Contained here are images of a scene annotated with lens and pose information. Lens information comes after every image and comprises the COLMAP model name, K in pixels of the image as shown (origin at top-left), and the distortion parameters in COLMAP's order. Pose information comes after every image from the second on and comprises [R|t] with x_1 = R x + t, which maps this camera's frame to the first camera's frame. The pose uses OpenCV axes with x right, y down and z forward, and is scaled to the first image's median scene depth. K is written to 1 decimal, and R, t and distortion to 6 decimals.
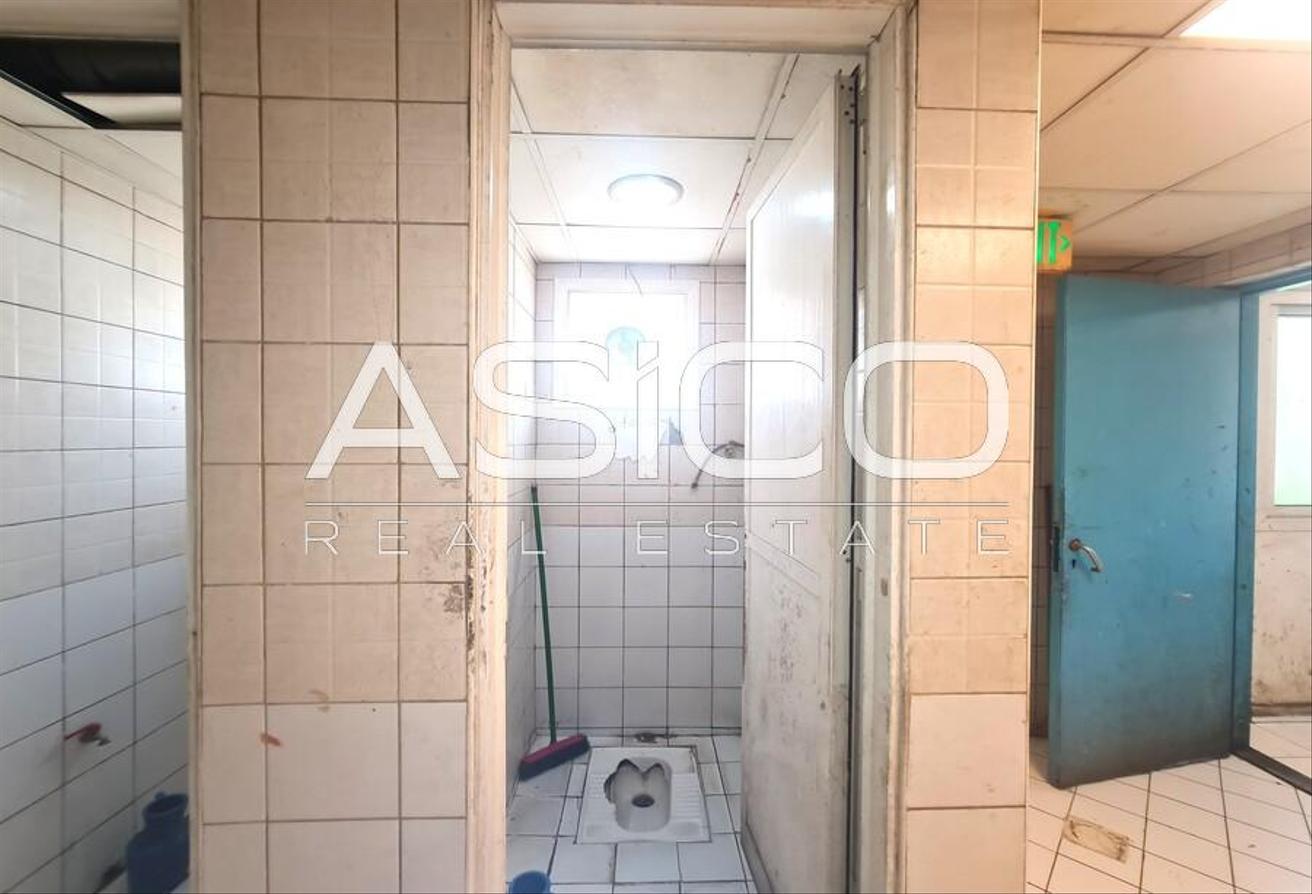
lens RADIAL K [[534.7, 0, 659.5], [0, 534.7, 448.1], [0, 0, 1]] dist [0.000716, 0.000073]
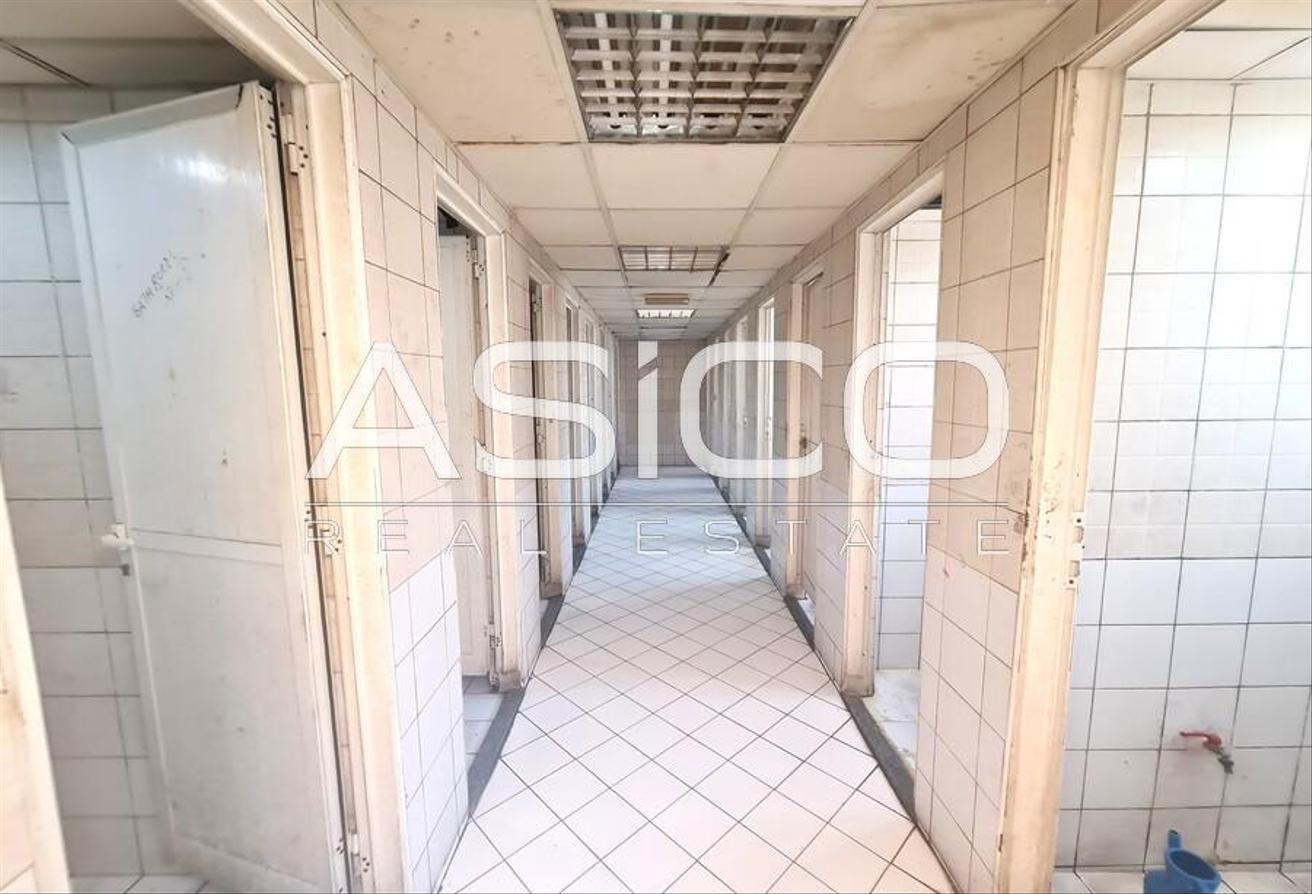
lens RADIAL K [[534.7, 0, 659.5], [0, 534.7, 448.1], [0, 0, 1]] dist [0.000716, 0.000073]
pose [[-0.013392, 0.113582, -0.993438, 1.059522], [0.001503, 0.993529, 0.113572, -0.092458], [0.999909, 0.000028, -0.013476, 0.036371]]
